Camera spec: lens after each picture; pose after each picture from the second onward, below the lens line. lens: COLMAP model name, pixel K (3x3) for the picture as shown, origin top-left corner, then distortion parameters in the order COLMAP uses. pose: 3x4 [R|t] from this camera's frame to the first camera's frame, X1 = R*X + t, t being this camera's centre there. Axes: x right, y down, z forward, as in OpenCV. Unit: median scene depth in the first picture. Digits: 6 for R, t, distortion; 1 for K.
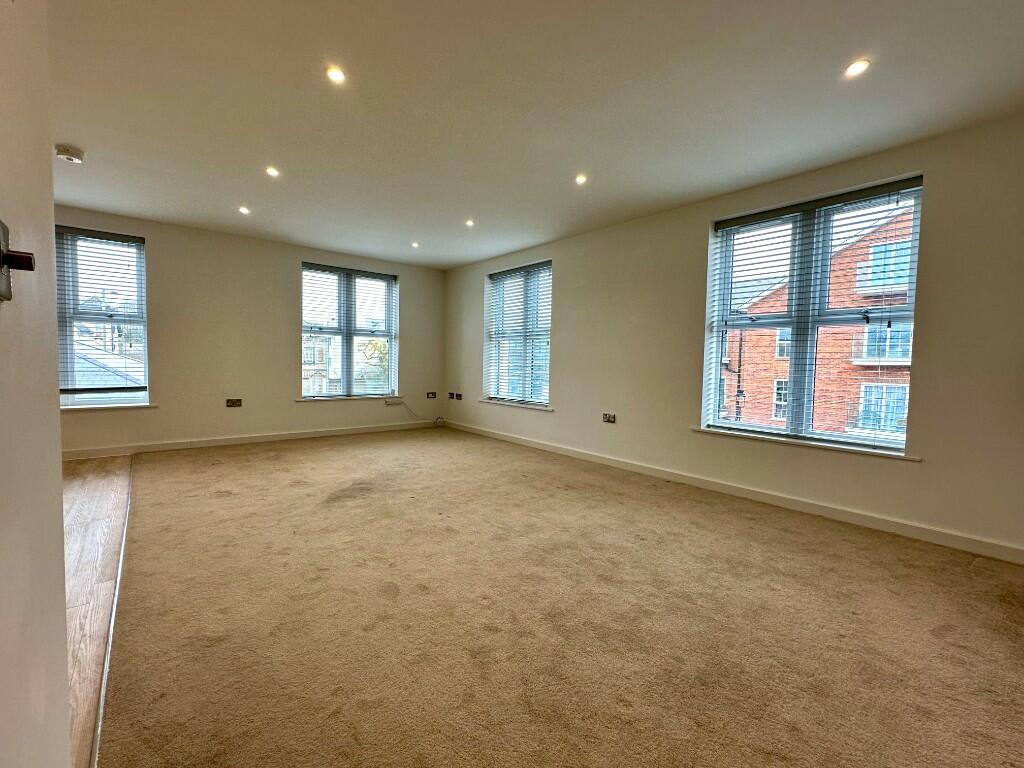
lens RADIAL K [[440.4, 0, 512.0], [0, 440.4, 384.0], [0, 0, 1]] dist [0.000834, 0.000075]
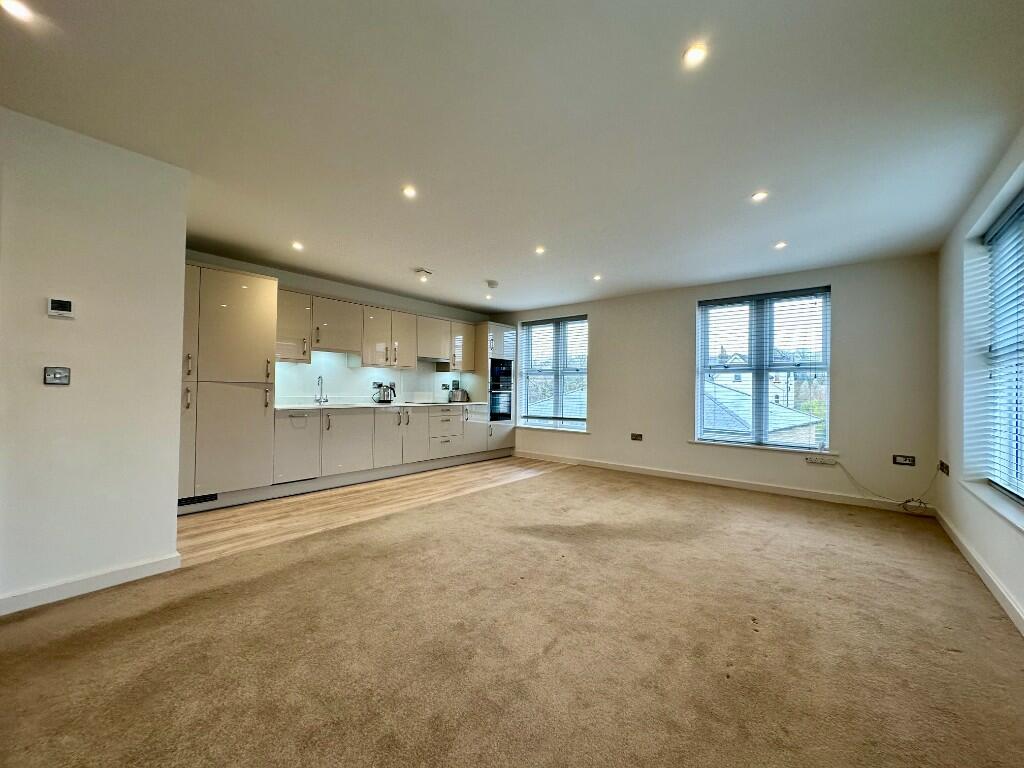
lens RADIAL K [[408.6, 0, 512.0], [0, 408.6, 384.0], [0, 0, 1]] dist [-0.000526, 0.000057]
pose [[0.186359, -0.034164, -0.981888, 0.320255], [-0.062657, 0.996948, -0.046580, -0.022503], [0.980482, 0.070203, 0.183649, 0.411786]]
